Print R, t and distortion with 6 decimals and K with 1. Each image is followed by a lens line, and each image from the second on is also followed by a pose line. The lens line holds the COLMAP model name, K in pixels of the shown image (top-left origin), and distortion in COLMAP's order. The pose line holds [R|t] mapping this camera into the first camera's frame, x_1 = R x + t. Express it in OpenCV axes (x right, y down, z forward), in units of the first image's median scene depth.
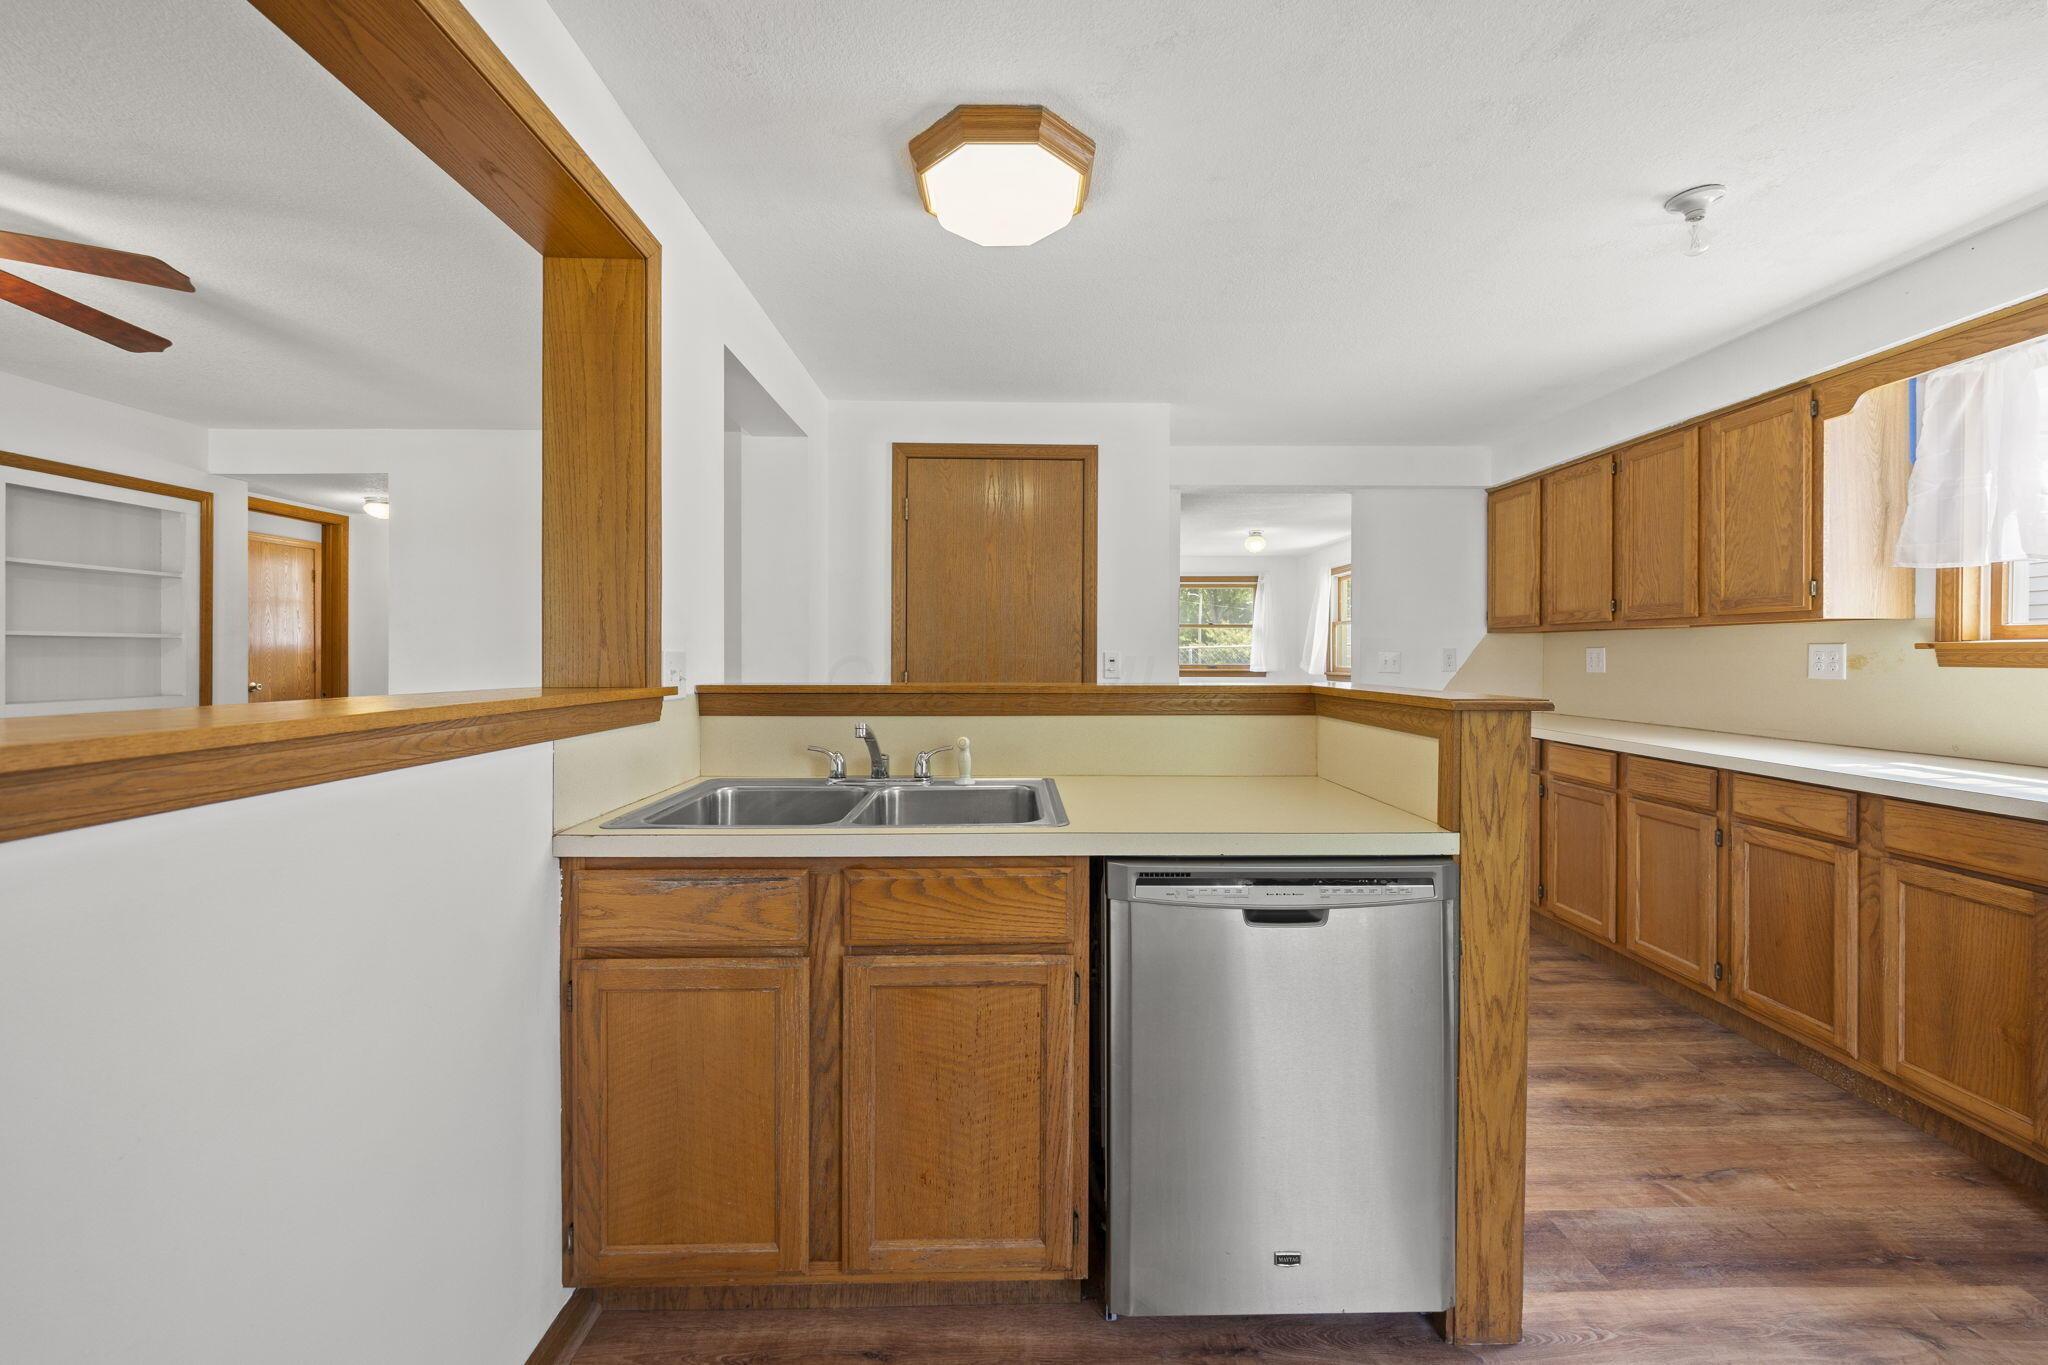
lens RADIAL K [[792.9, 0, 1028.5], [0, 792.9, 660.9], [0, 0, 1]] dist [-0.001559, -0.000478]
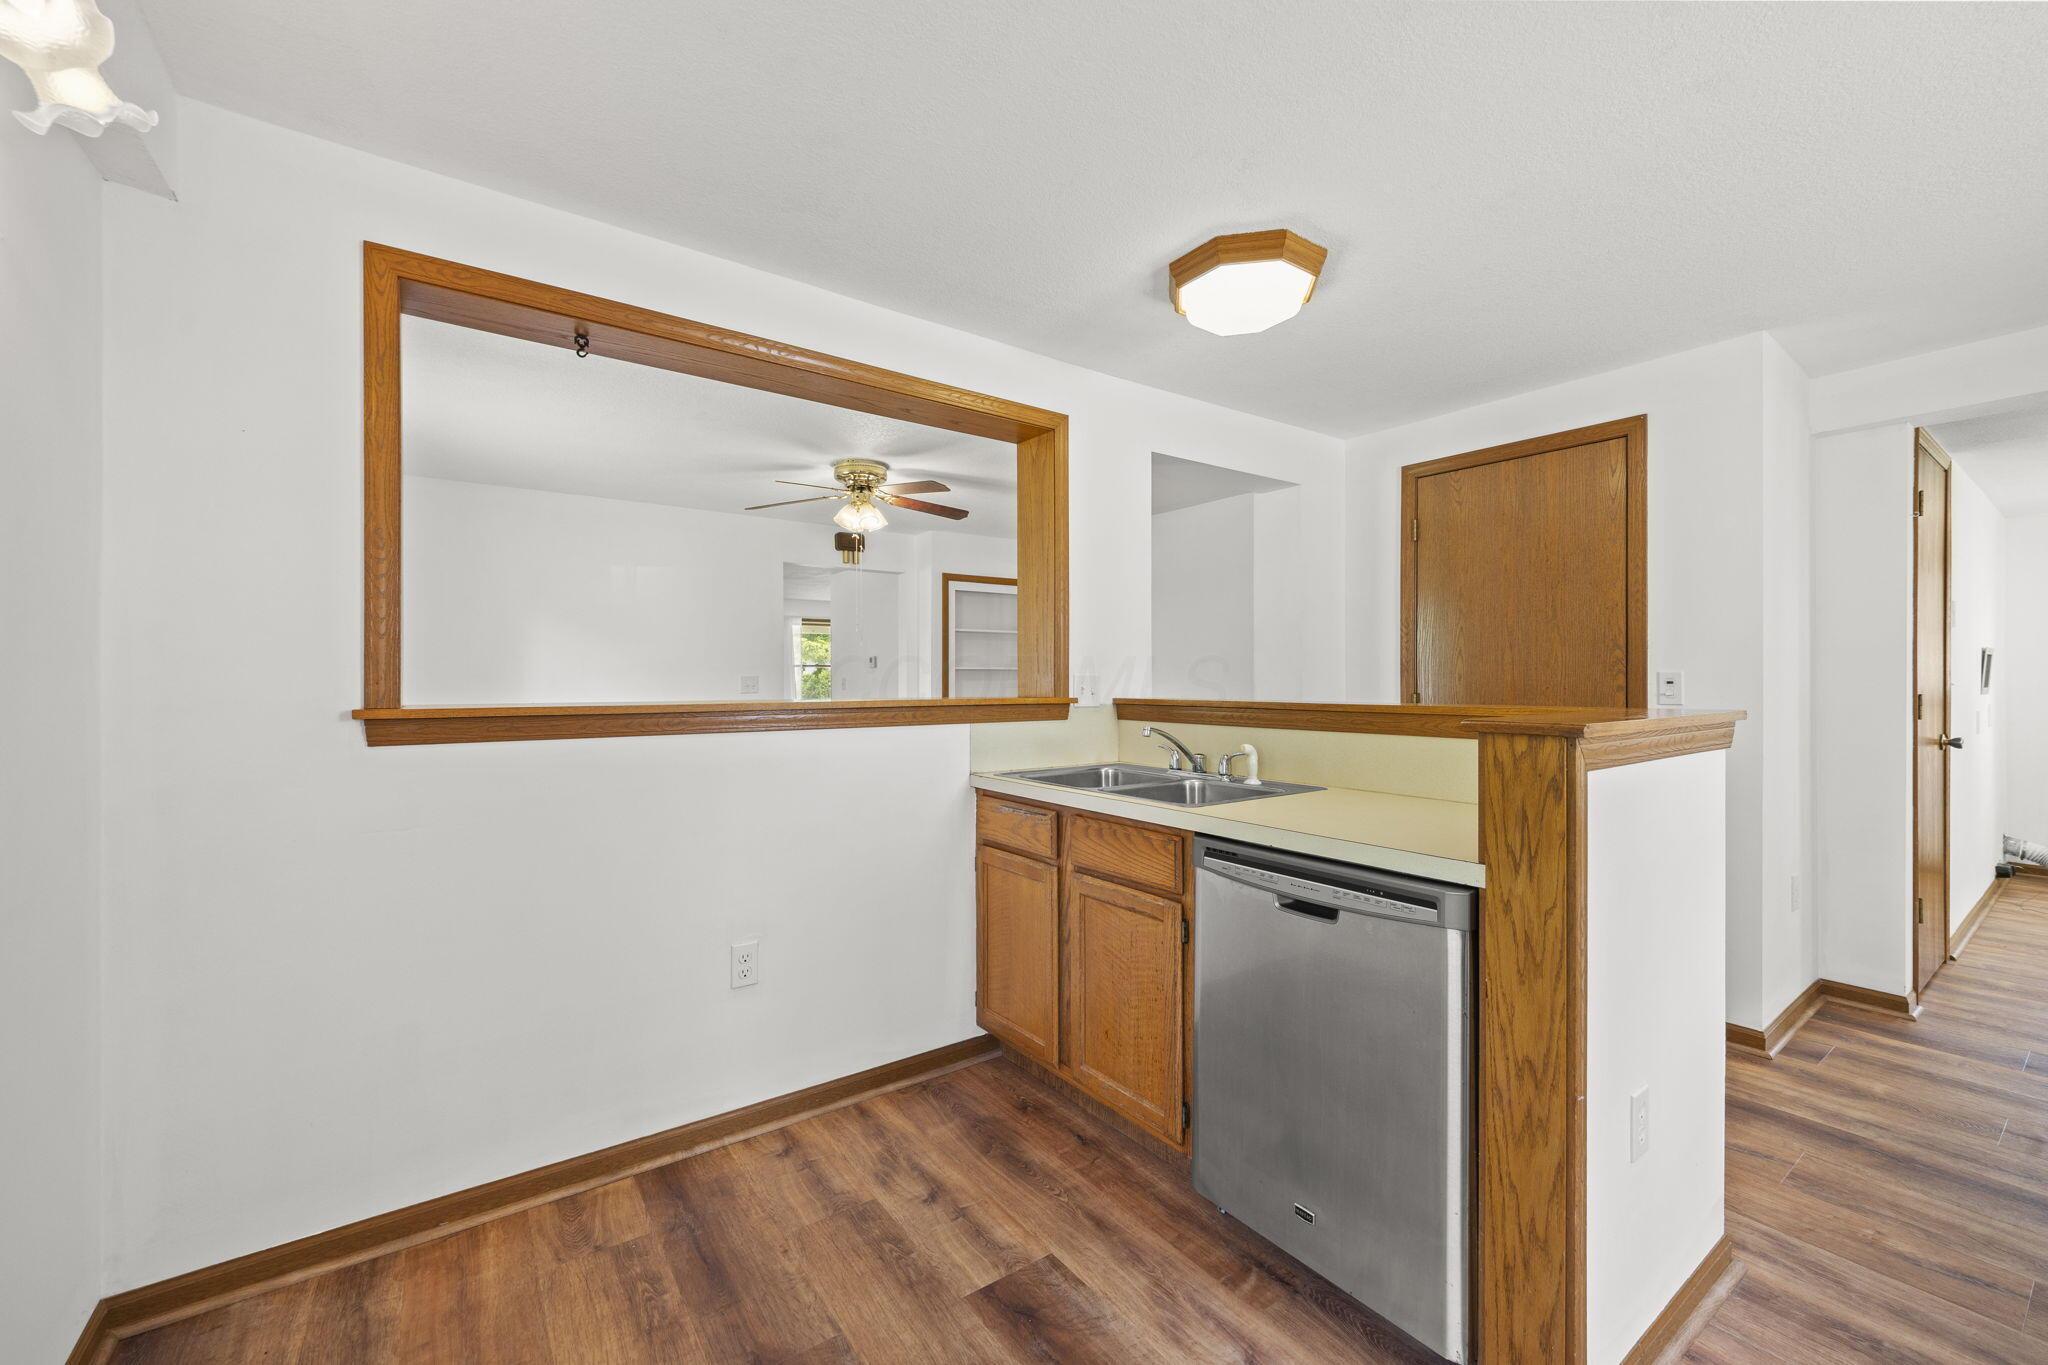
lens RADIAL K [[809.8, 0, 1024.0], [0, 809.8, 682.5], [0, 0, 1]] dist [0.000978, -0.000919]
pose [[0.573761, 0.000144, -0.819023, 0.940597], [-0.002754, 0.999995, -0.001753, 0.007263], [0.819018, 0.003261, 0.573758, 0.016355]]
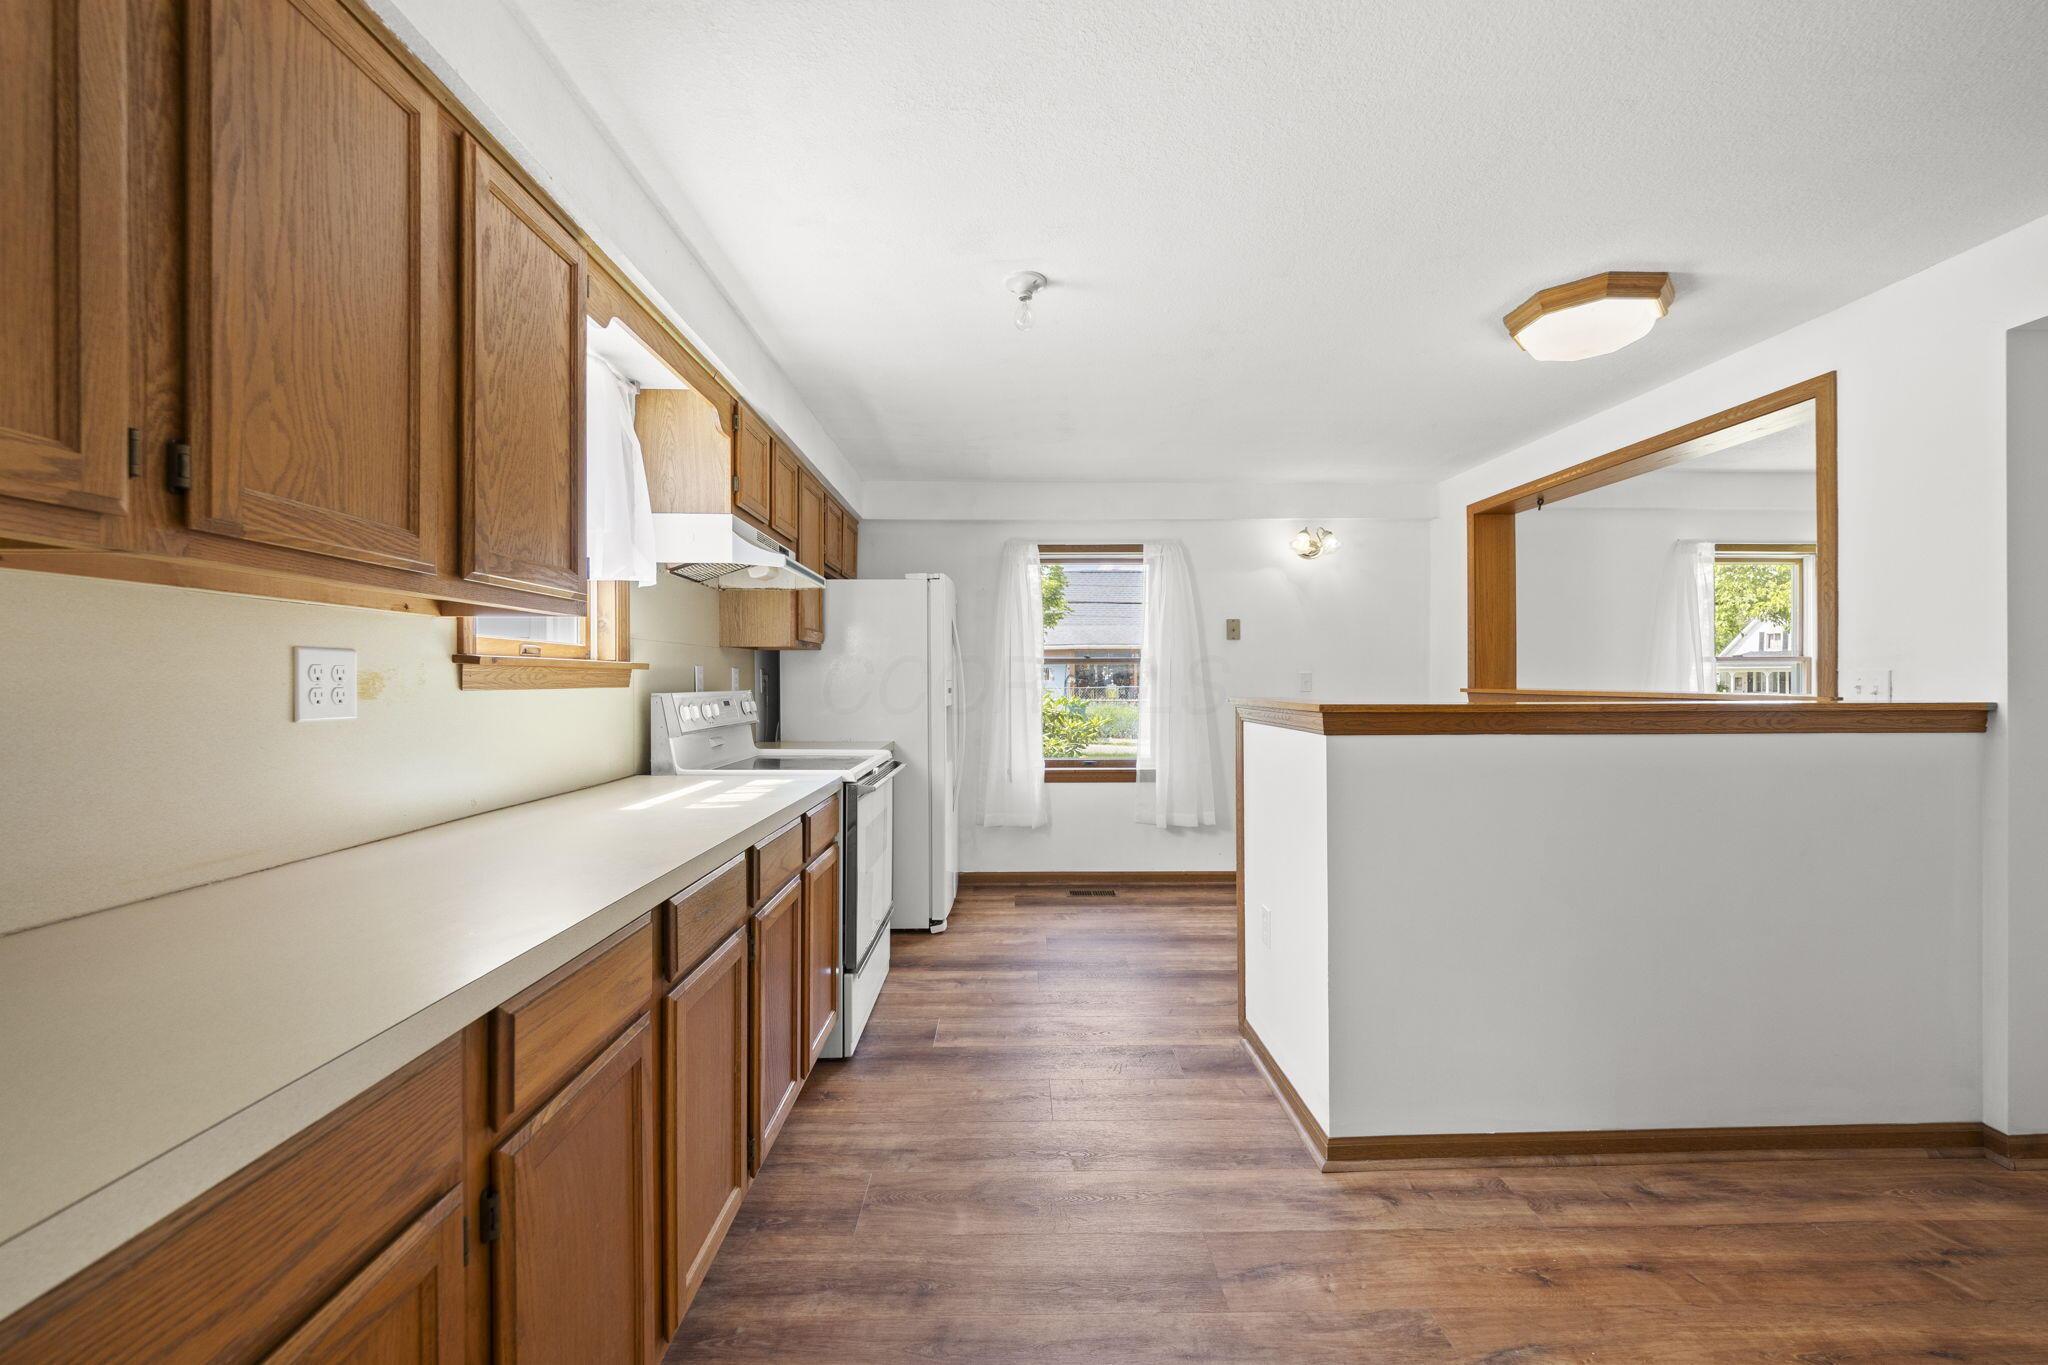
lens RADIAL K [[797.1, 0, 1021.2], [0, 797.1, 678.5], [0, 0, 1]] dist [0.000534, 0.000238]
pose [[-0.999972, 0.001798, 0.007299, 1.088563], [0.001844, 0.999979, 0.006259, -0.010677], [-0.007288, 0.006272, -0.999954, 2.809713]]
